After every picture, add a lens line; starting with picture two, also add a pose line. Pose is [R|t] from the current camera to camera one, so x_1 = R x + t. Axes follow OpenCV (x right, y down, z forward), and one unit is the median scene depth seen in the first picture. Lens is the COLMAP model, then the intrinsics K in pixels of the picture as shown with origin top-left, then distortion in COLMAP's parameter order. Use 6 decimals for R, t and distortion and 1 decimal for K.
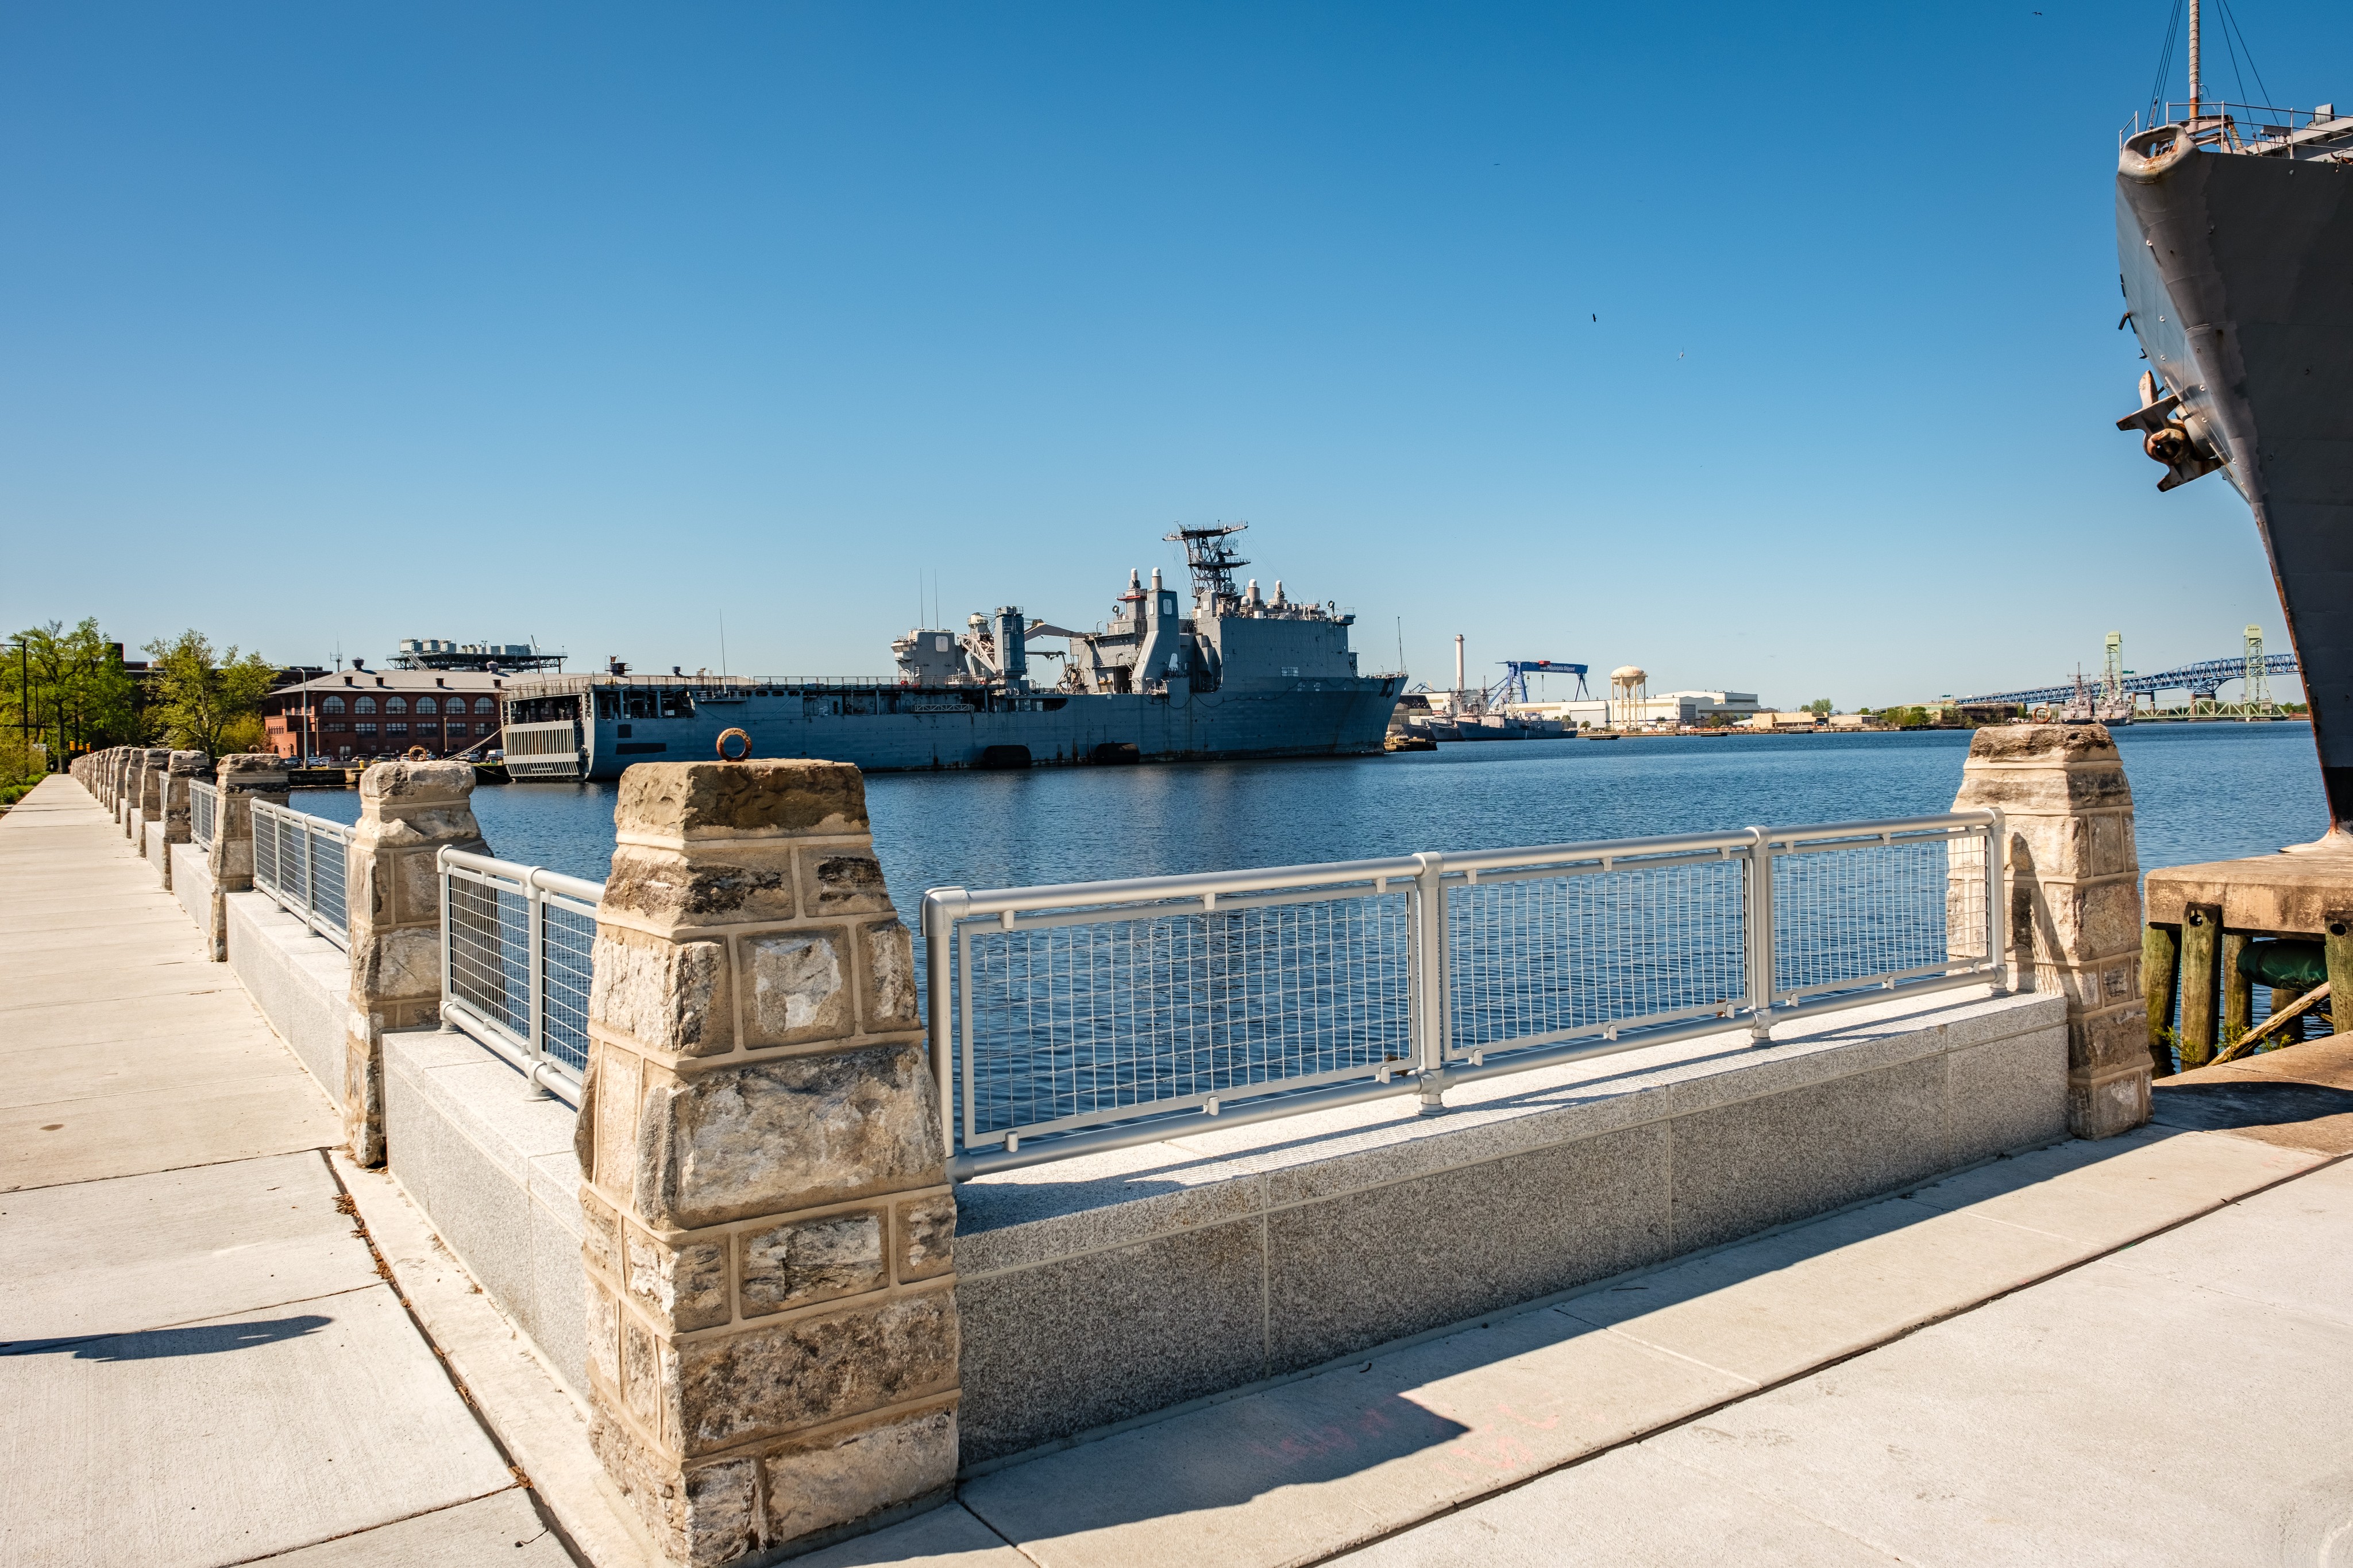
lens RADIAL K [[1632.1, 0, 1168.9], [0, 1632.1, 772.9], [0, 0, 1]] dist [-0.018361, 0.000713]
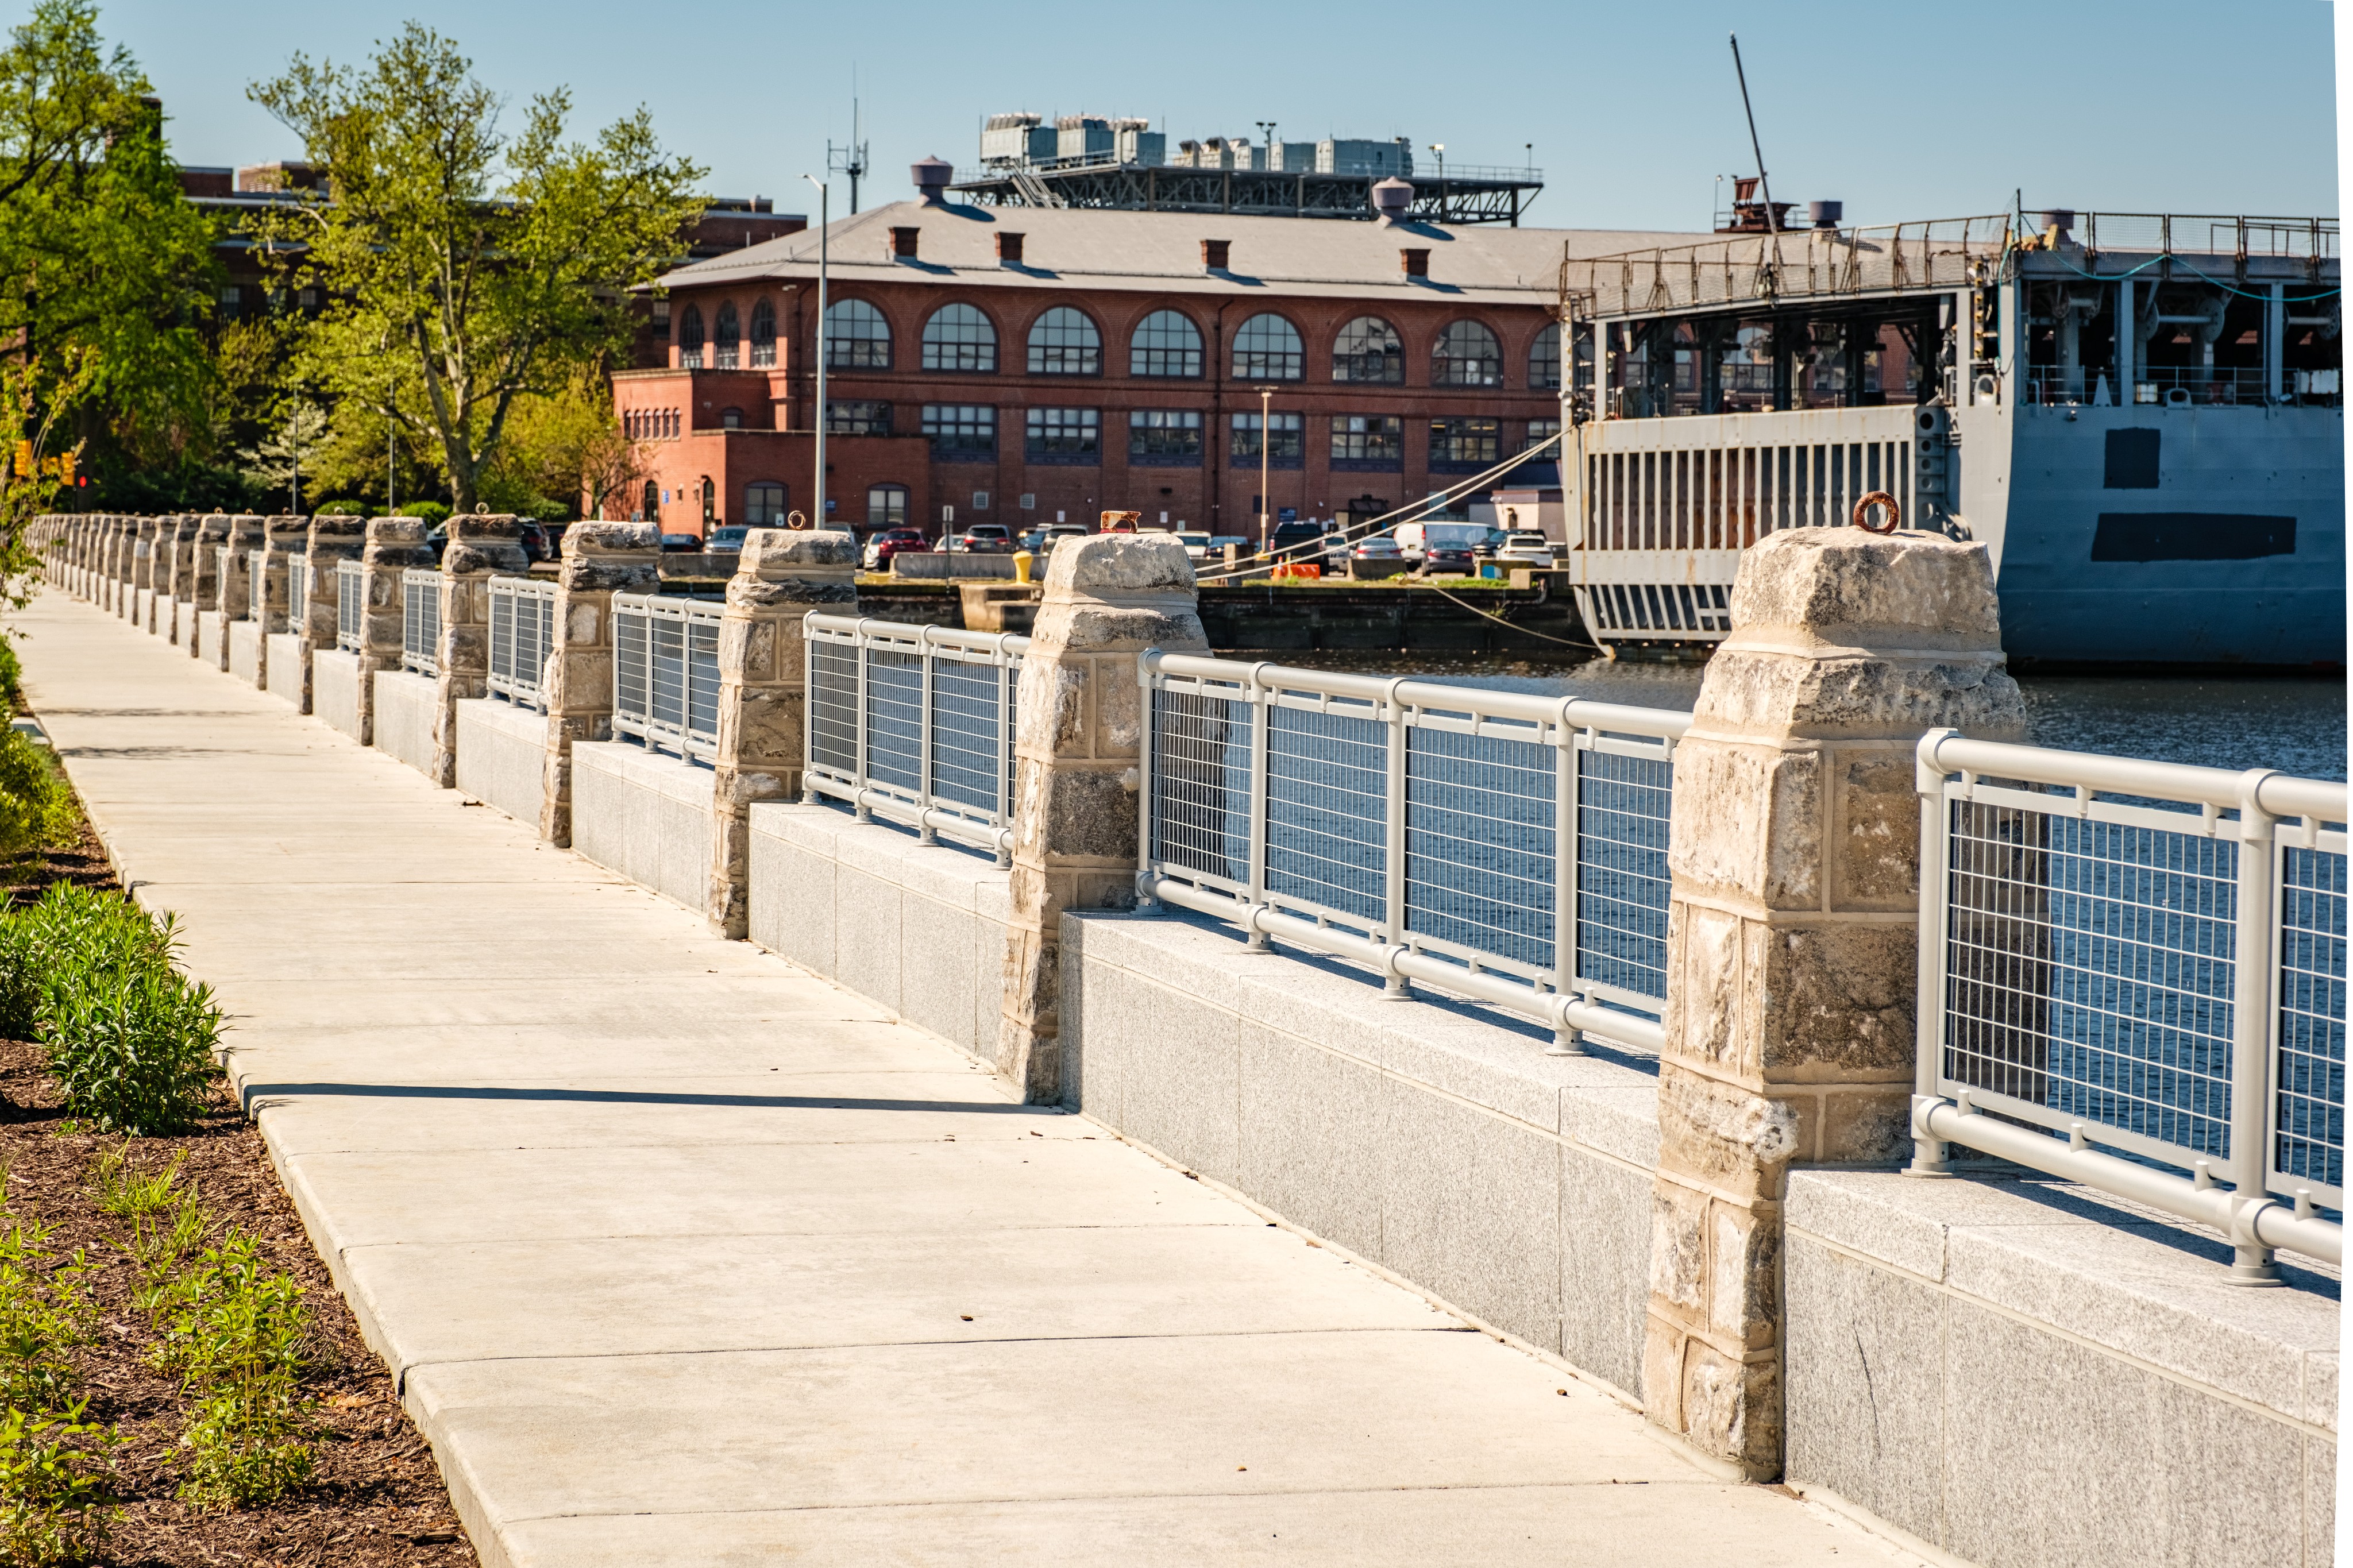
lens RADIAL K [[5530.3, 0, 1170.4], [0, 5530.3, 786.2], [0, 0, 1]] dist [0.068383, -1.074818]
pose [[0.929130, 0.047301, -0.366716, -0.129570], [-0.036953, 0.998697, 0.035190, -0.001701], [0.367903, -0.019145, 0.929667, 0.176009]]
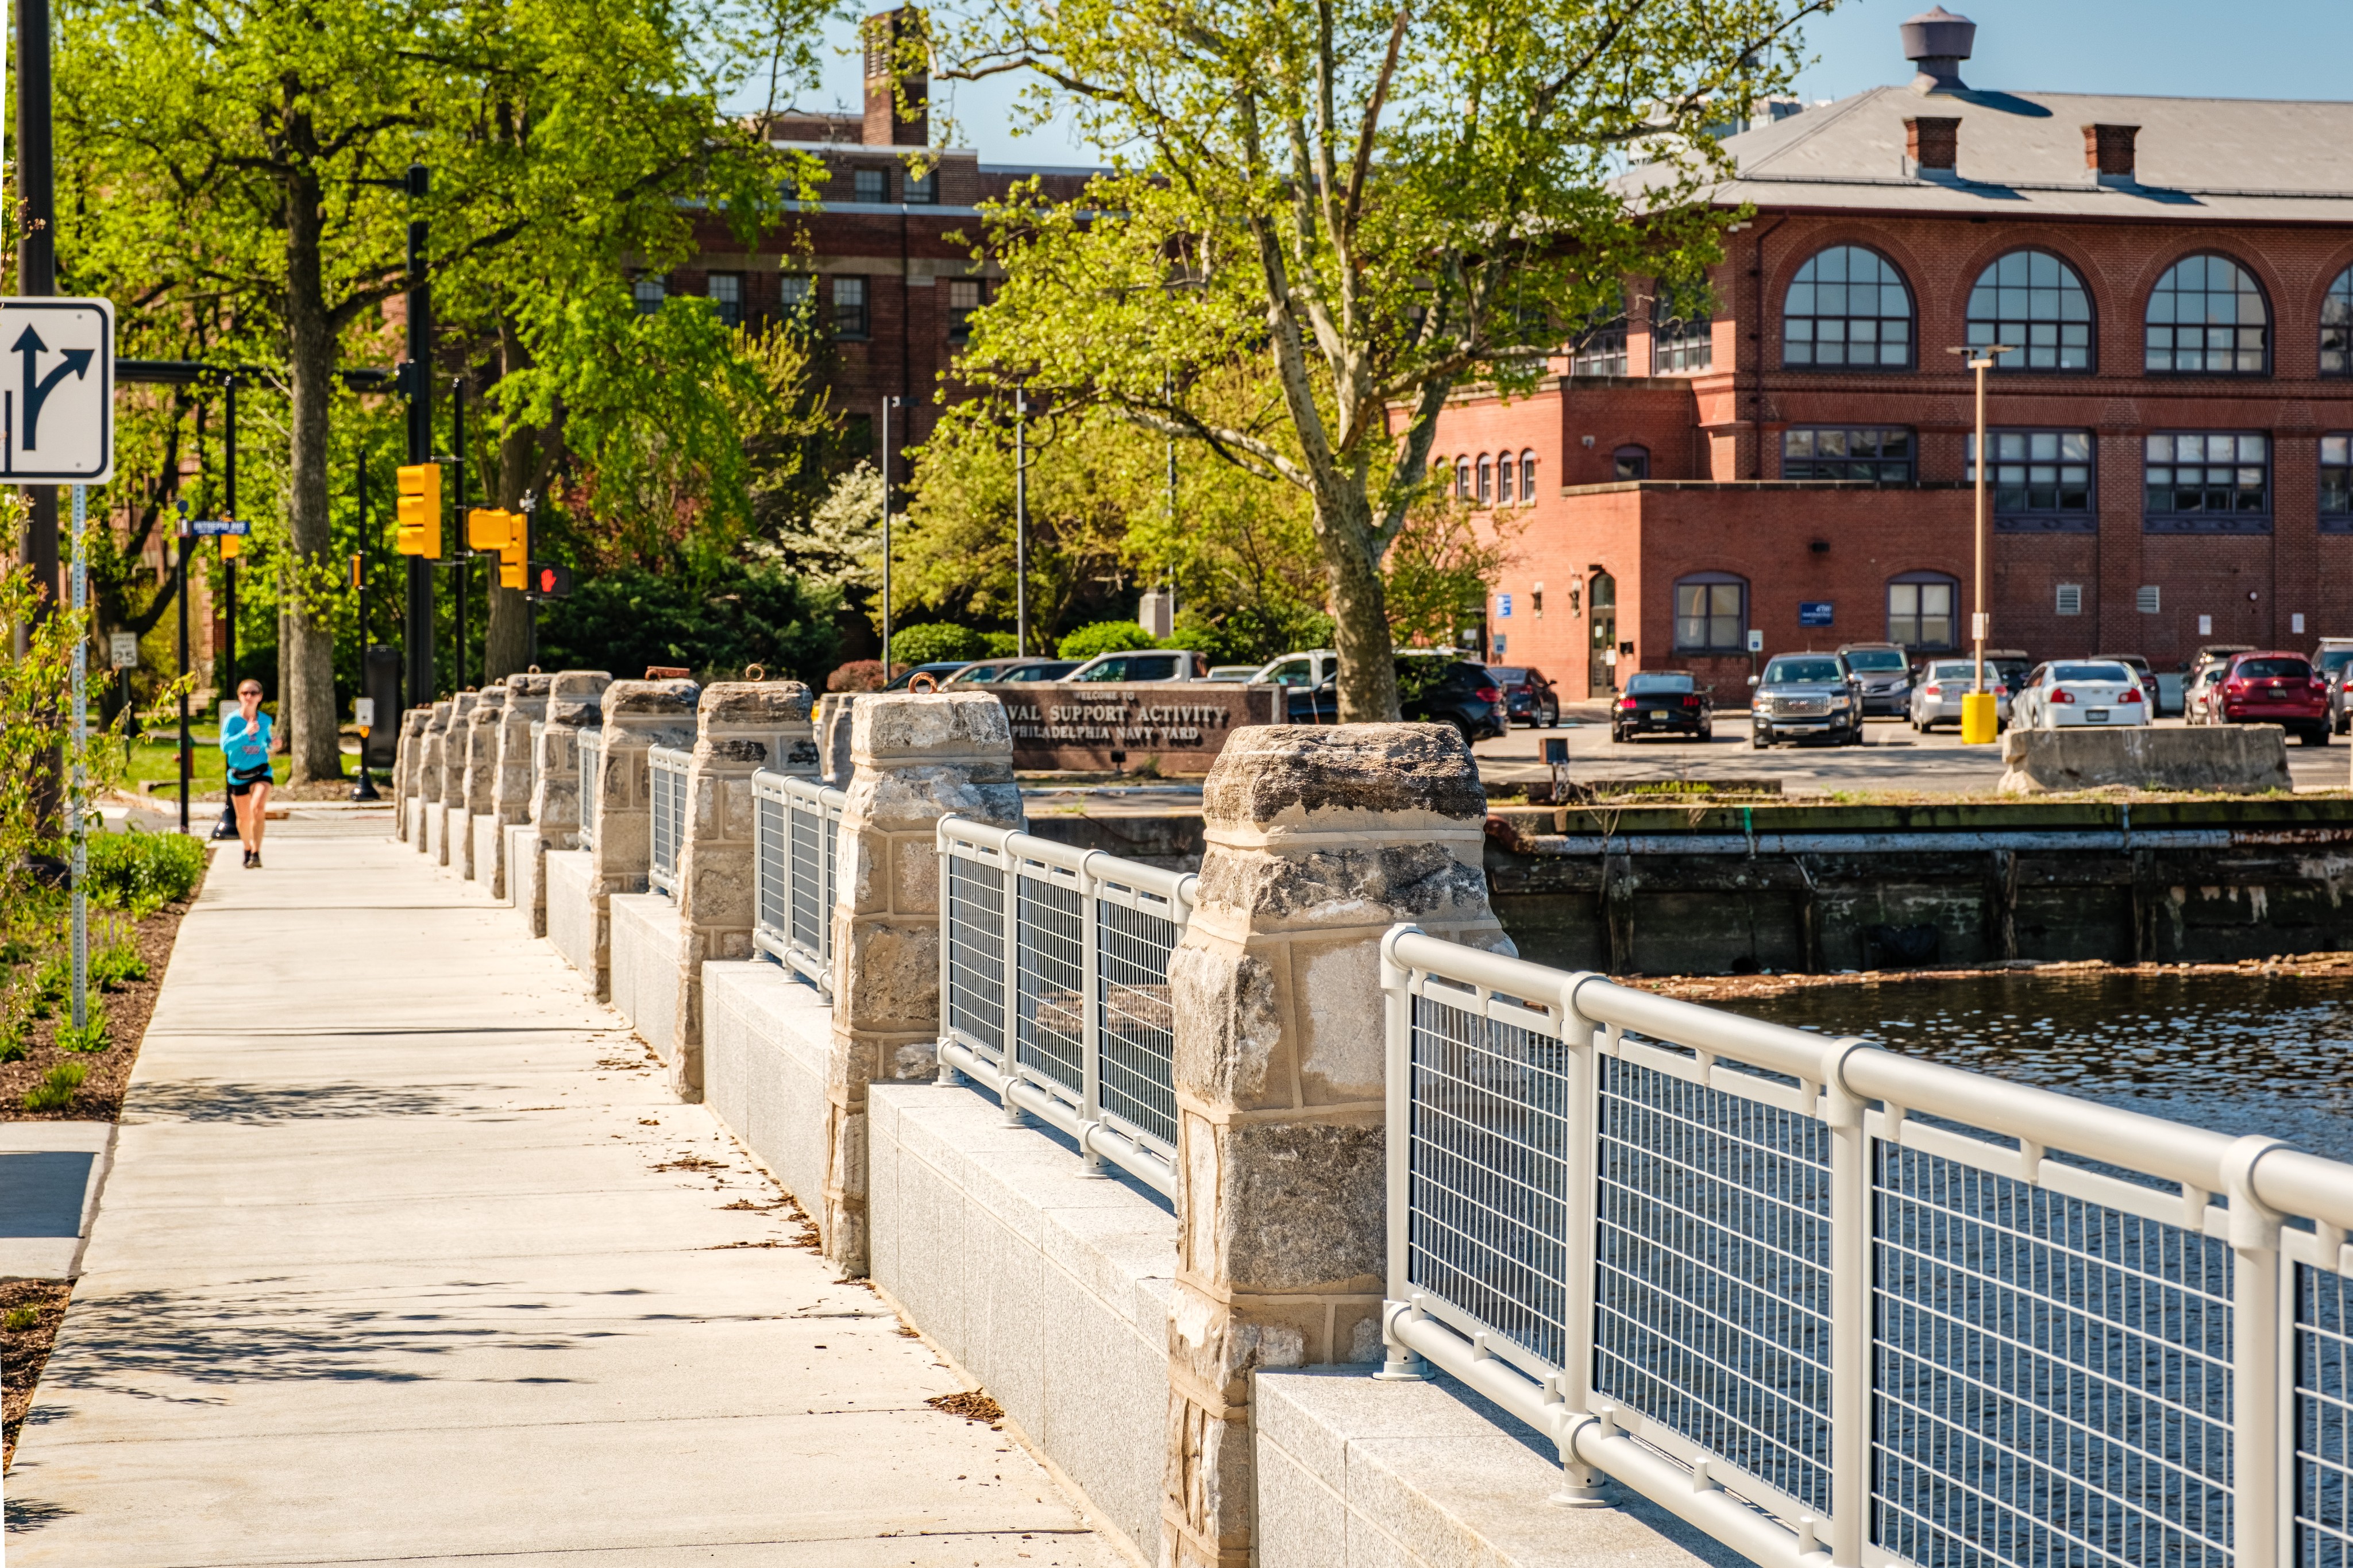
lens RADIAL K [[5534.4, 0, 1079.0], [0, 5534.4, 788.3], [0, 0, 1]] dist [0.218229, -2.510547]
pose [[0.897879, 0.023294, -0.439626, -0.348094], [-0.018205, 0.999710, 0.015788, -0.004463], [0.439867, -0.006172, 0.898042, 0.505543]]
